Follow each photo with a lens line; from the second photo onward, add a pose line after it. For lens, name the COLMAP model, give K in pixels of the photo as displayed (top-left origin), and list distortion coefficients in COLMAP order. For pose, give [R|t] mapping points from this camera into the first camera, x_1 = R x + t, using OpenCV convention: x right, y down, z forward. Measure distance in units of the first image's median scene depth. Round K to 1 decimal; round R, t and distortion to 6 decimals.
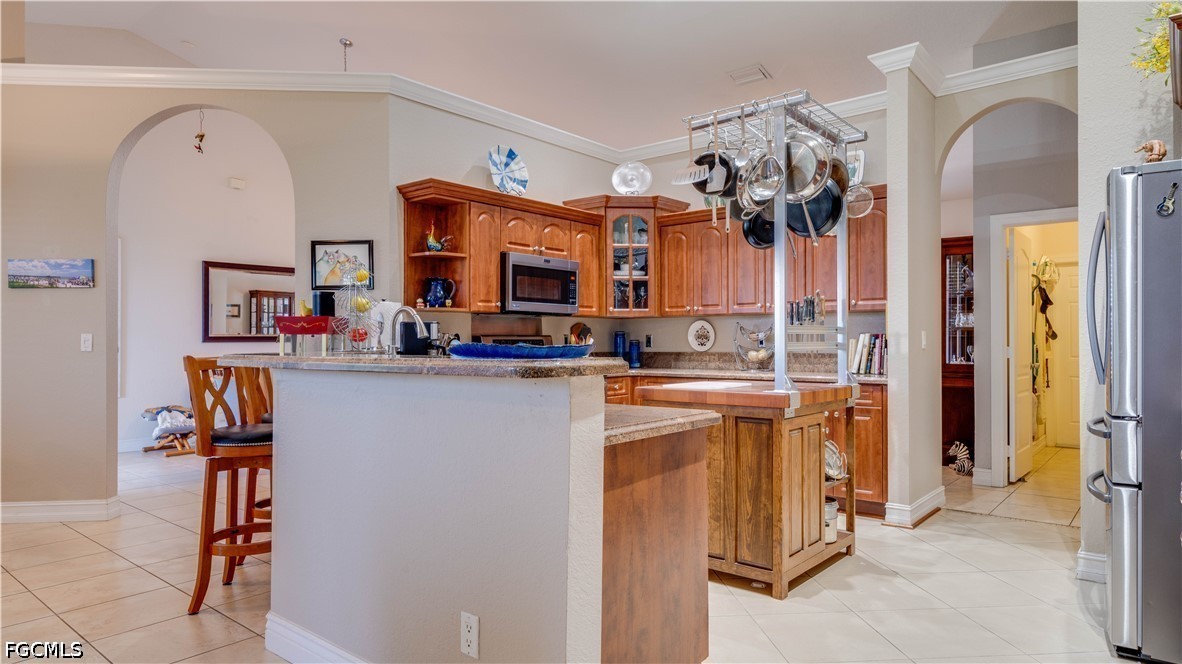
lens RADIAL K [[698.1, 0, 589.5], [0, 698.1, 337.3], [0, 0, 1]] dist [0.013556, 0.001997]
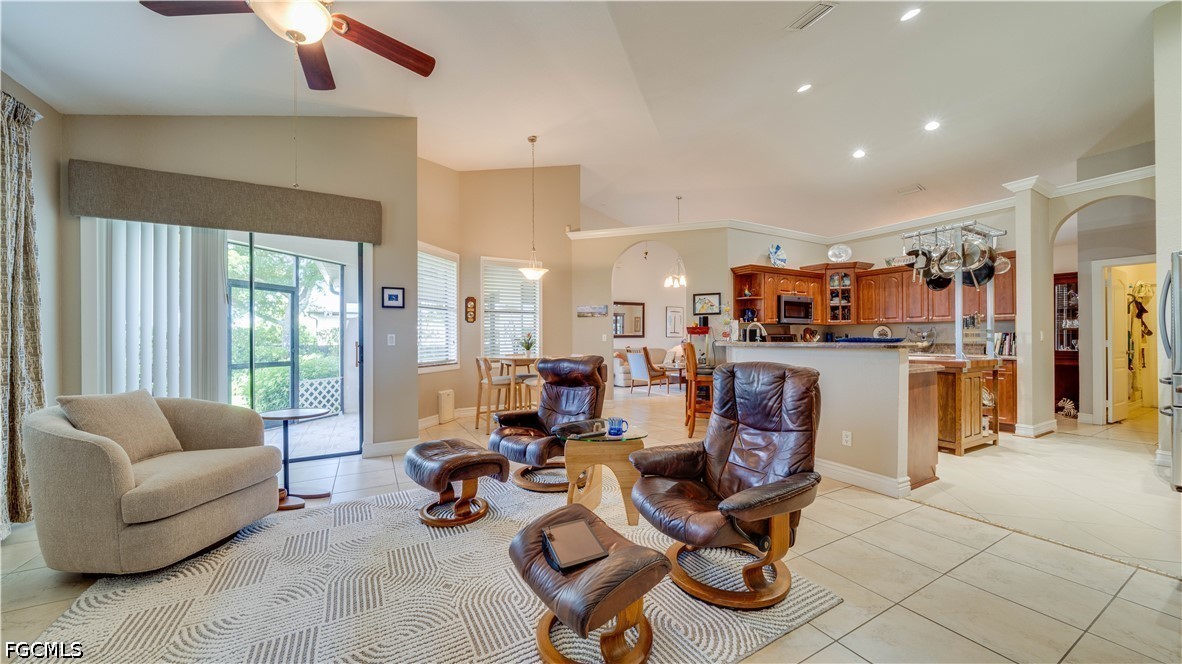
lens RADIAL K [[408.3, 0, 590.0], [0, 408.3, 335.9], [0, 0, 1]] dist [-0.002174, -0.000324]
pose [[0.932305, -0.002724, -0.361663, -0.197017], [0.003318, 0.999994, 0.001020, -0.001370], [0.361658, -0.002151, 0.932308, -0.341523]]
